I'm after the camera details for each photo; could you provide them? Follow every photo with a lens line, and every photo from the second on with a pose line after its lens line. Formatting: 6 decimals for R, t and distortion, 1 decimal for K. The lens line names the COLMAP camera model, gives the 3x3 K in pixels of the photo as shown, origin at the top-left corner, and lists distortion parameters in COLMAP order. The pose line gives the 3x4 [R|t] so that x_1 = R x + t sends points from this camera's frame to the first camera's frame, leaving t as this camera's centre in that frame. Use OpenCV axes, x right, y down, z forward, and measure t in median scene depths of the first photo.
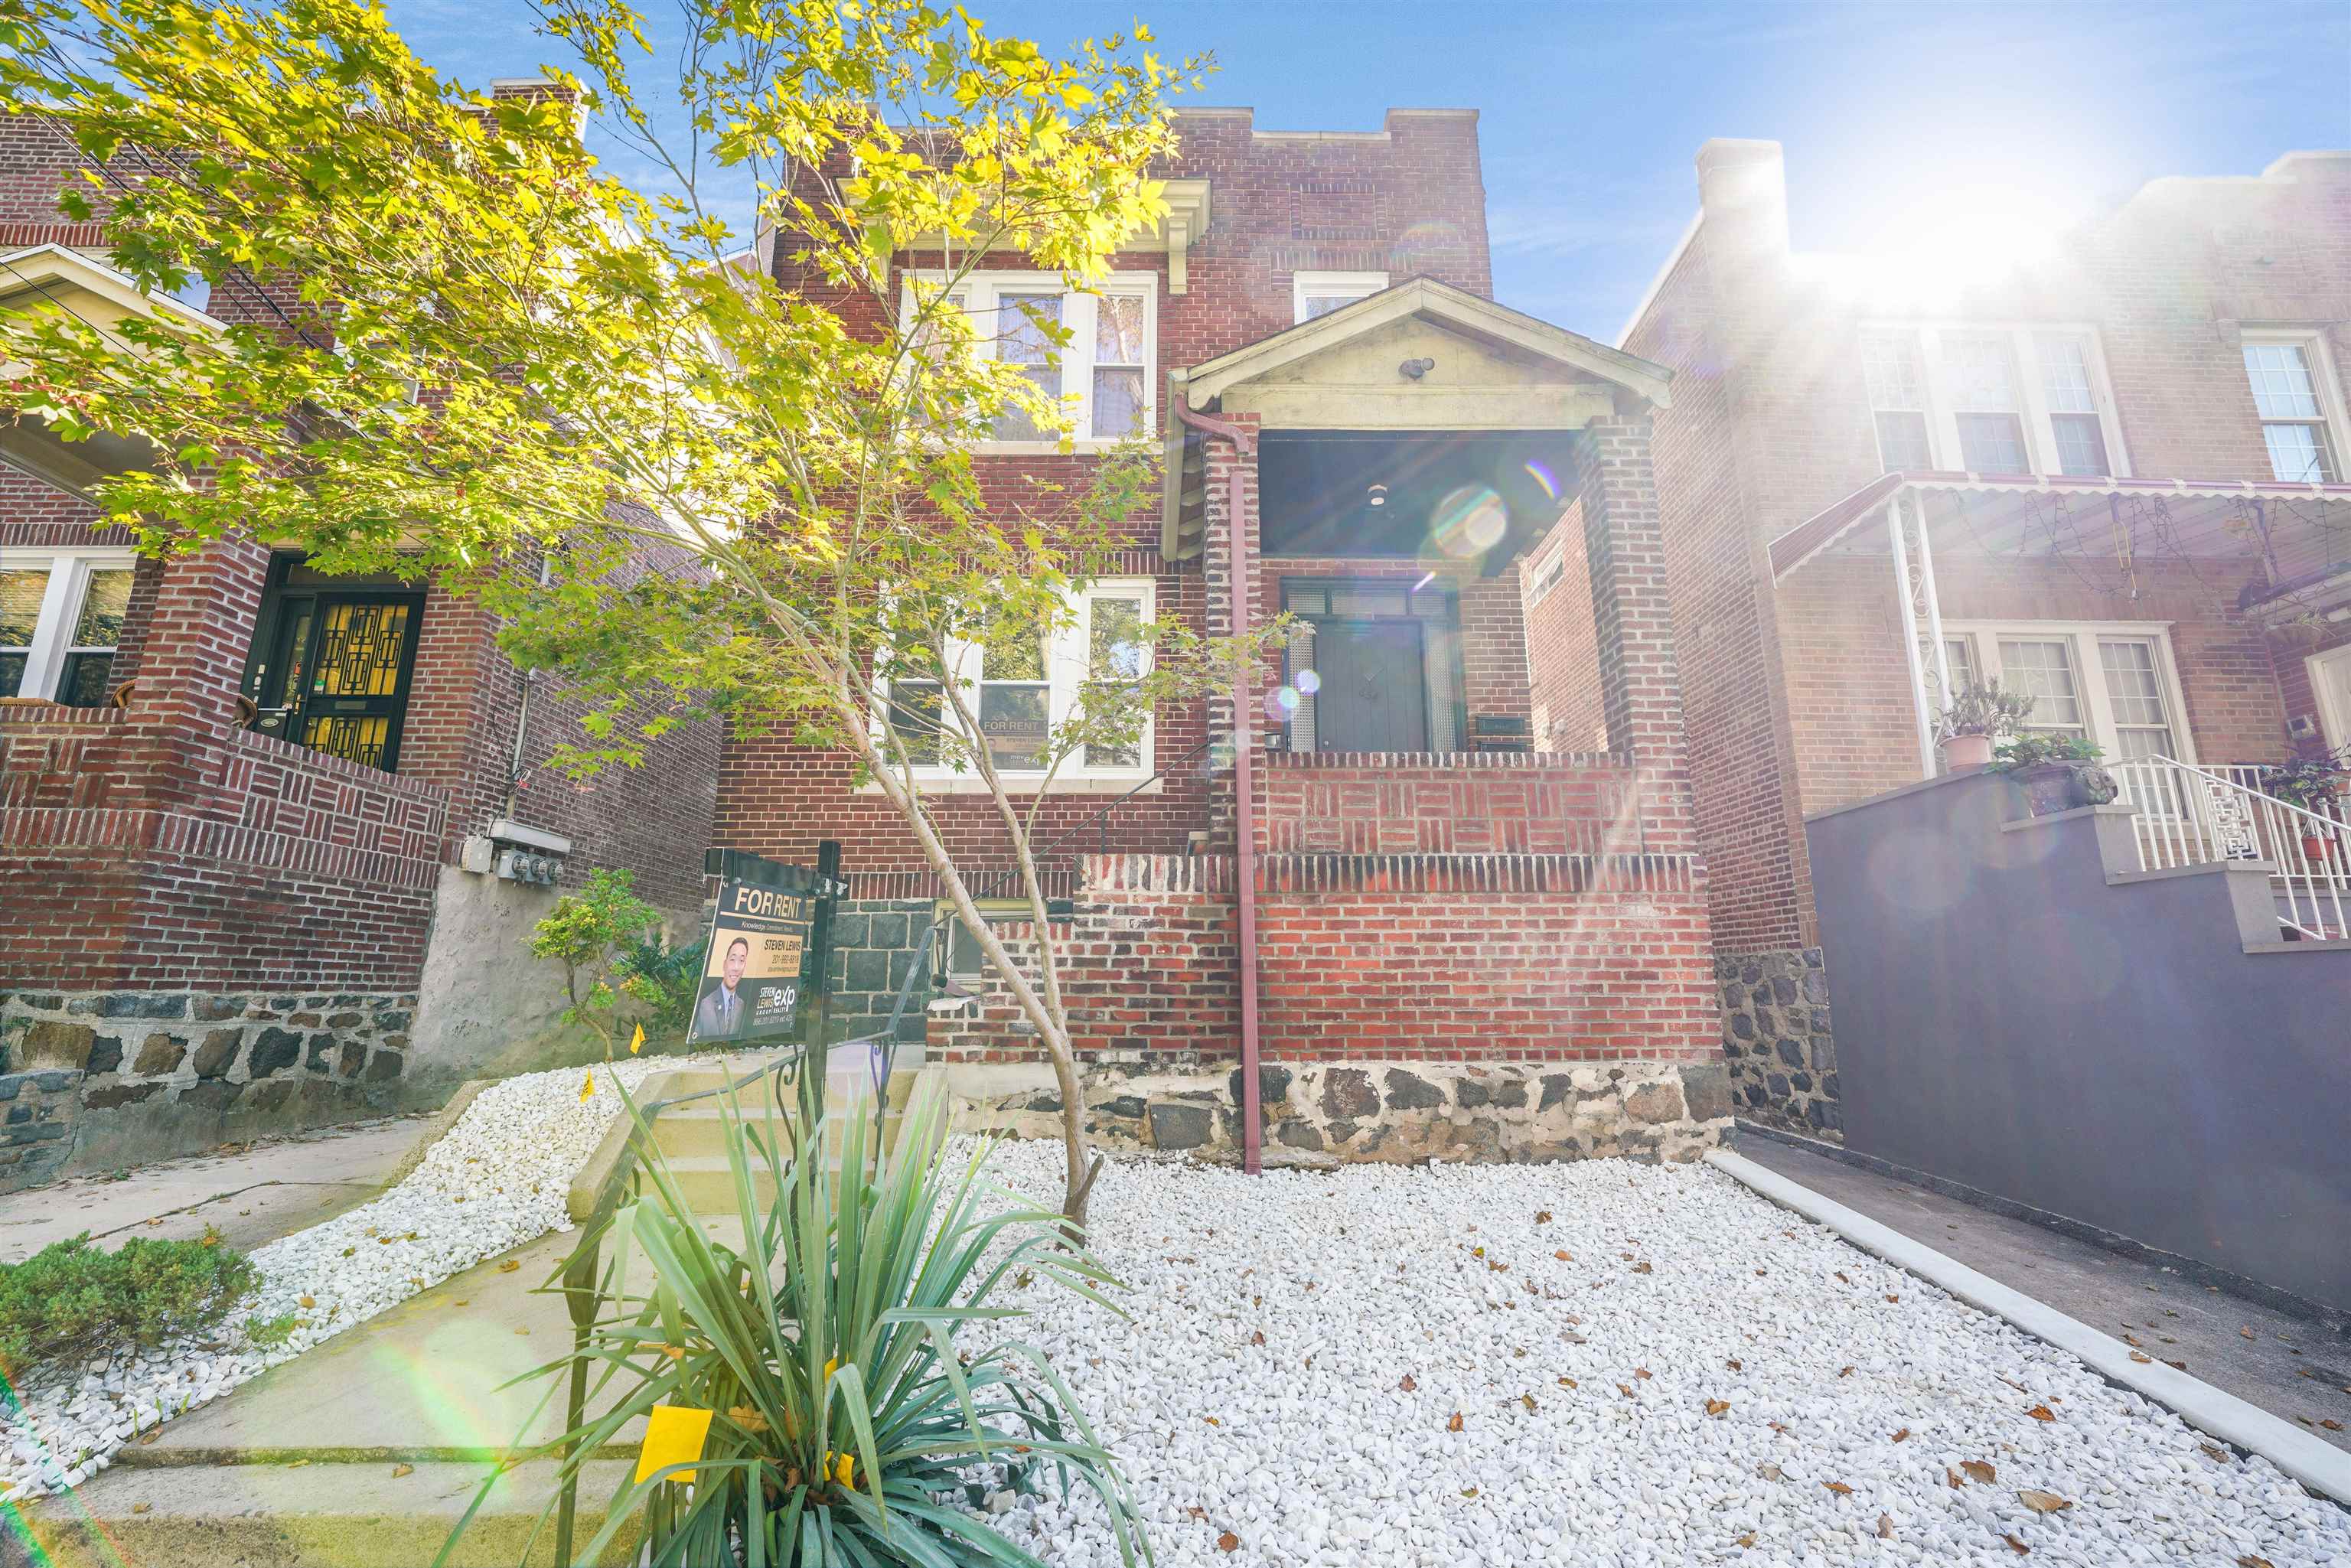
lens RADIAL K [[924.5, 0, 1177.3], [0, 924.5, 798.7], [0, 0, 1]] dist [-0.012902, -0.000067]
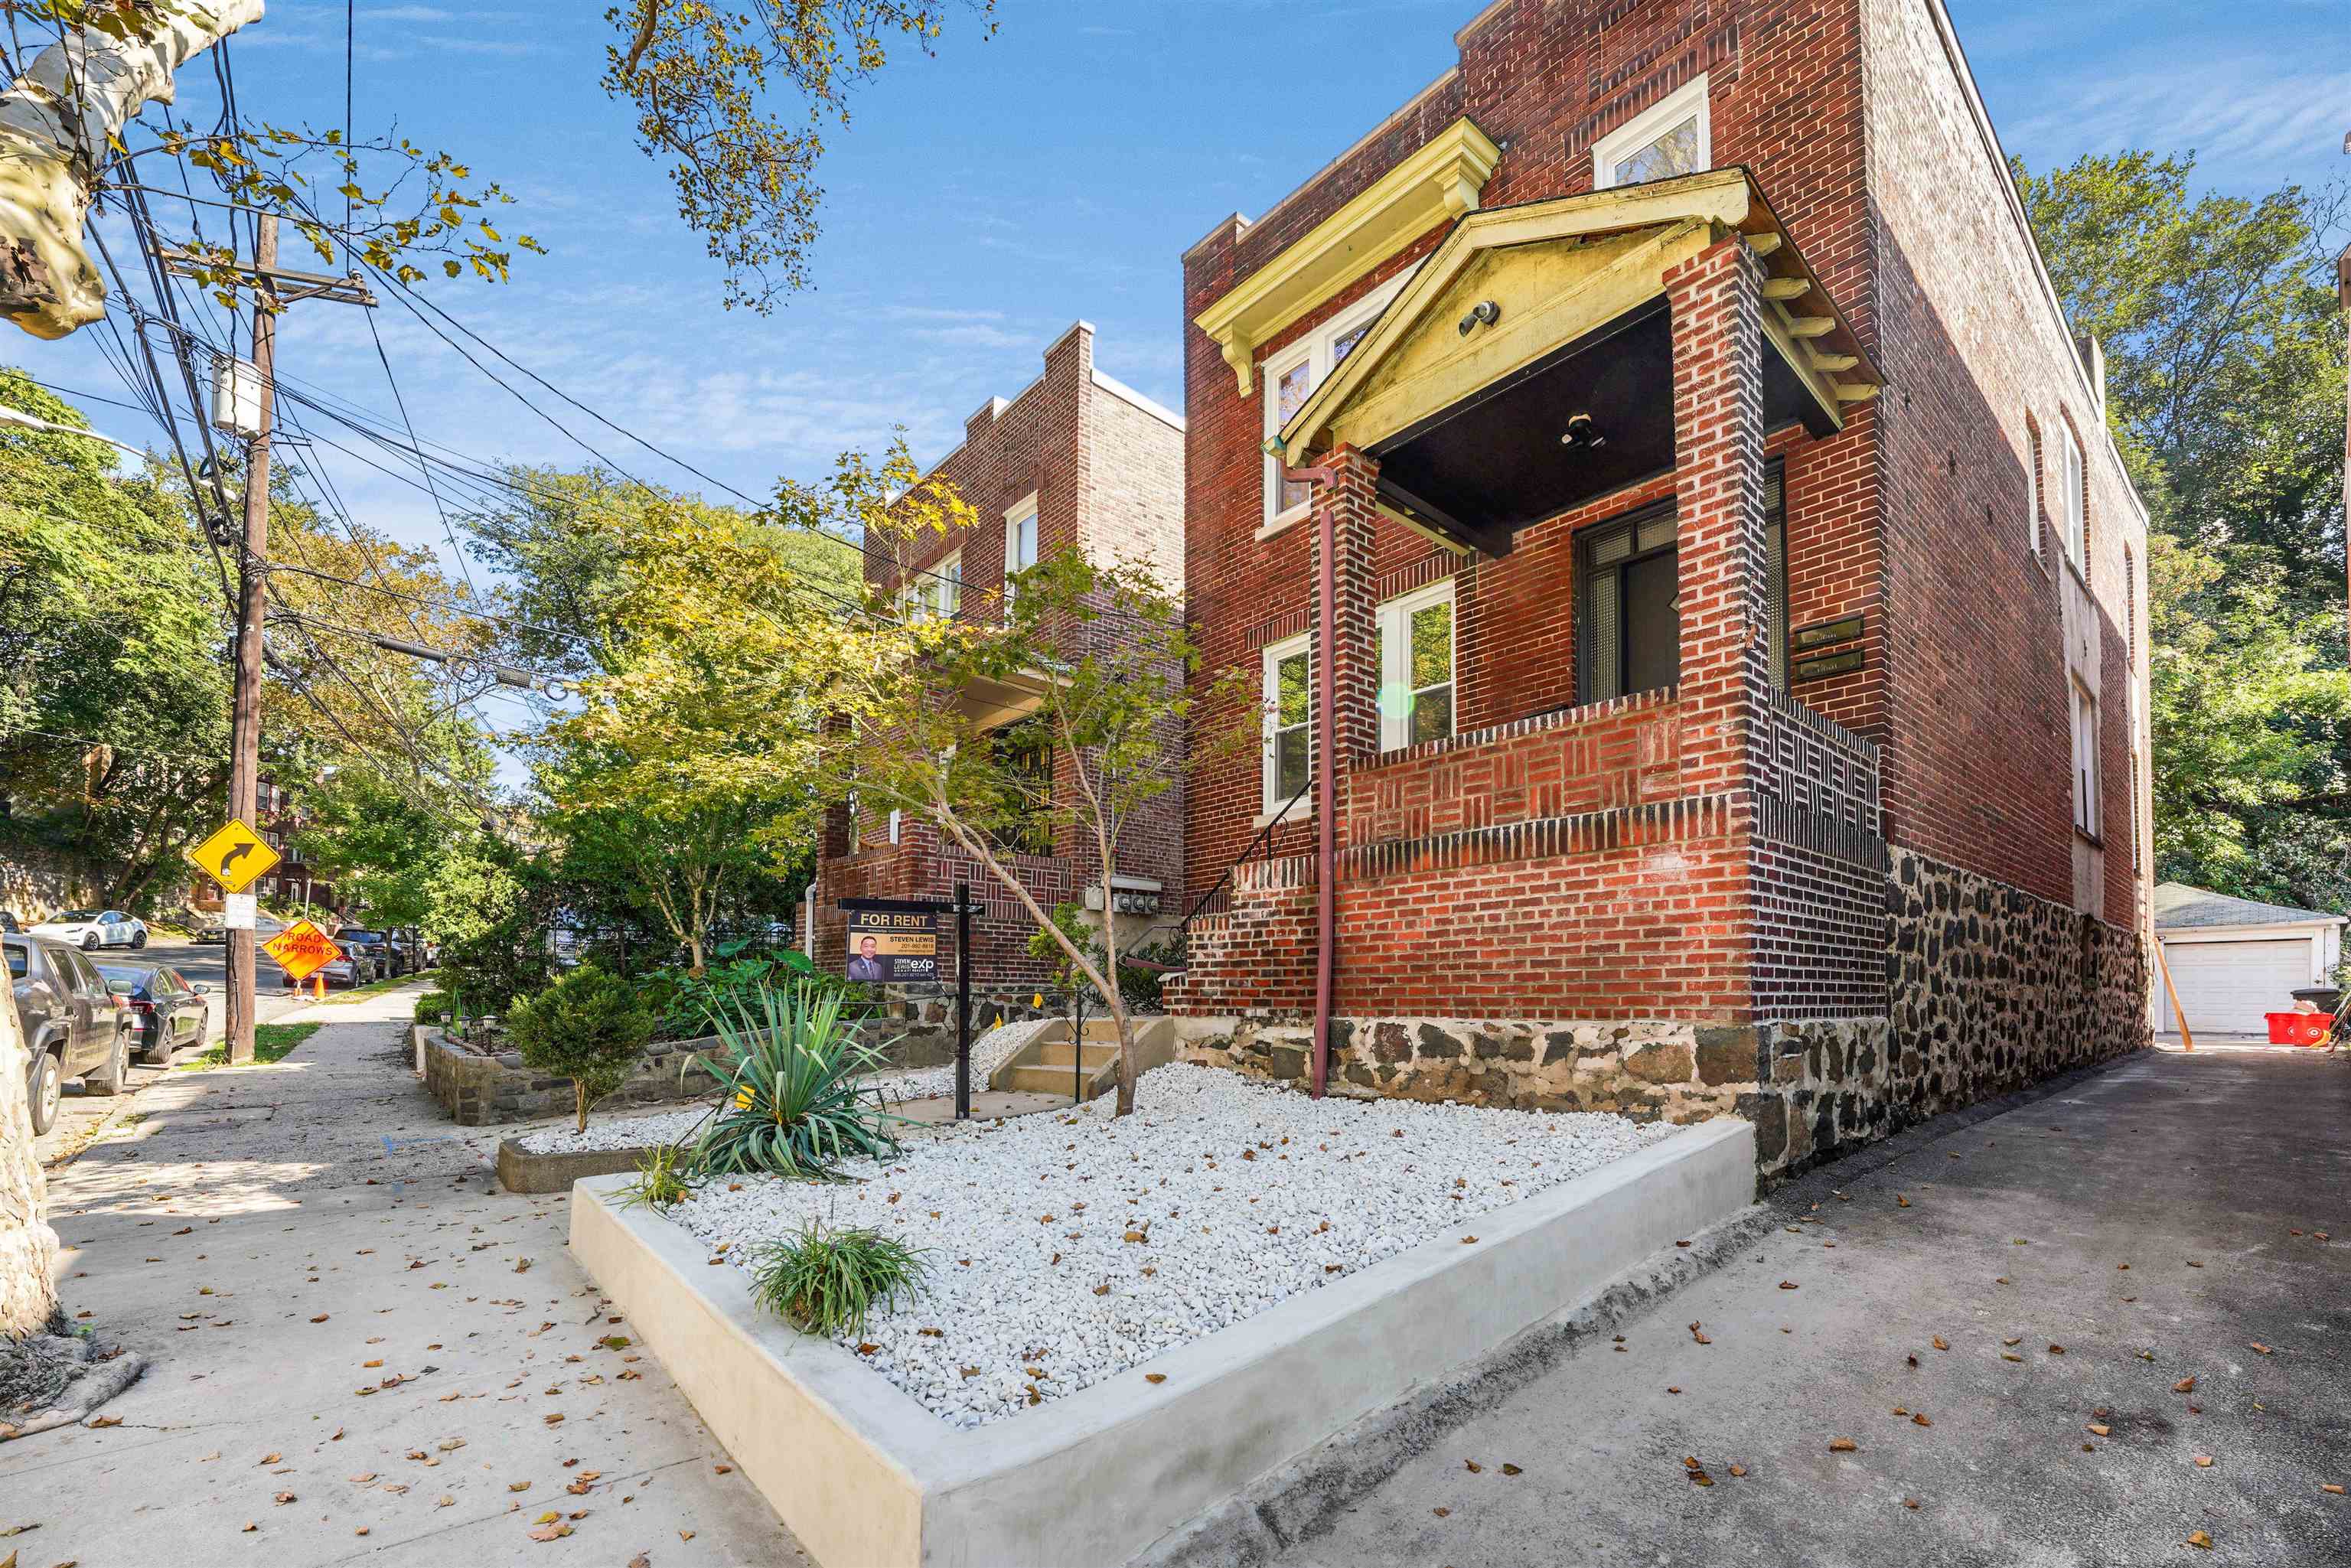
lens RADIAL K [[976.9, 0, 1172.7], [0, 976.9, 963.8], [0, 0, 1]] dist [-0.001054, 0.000053]
pose [[0.661008, -0.031117, -0.749733, 0.921817], [0.153689, 0.983573, 0.094678, 0.054011], [0.734471, -0.177809, 0.654932, -0.015994]]
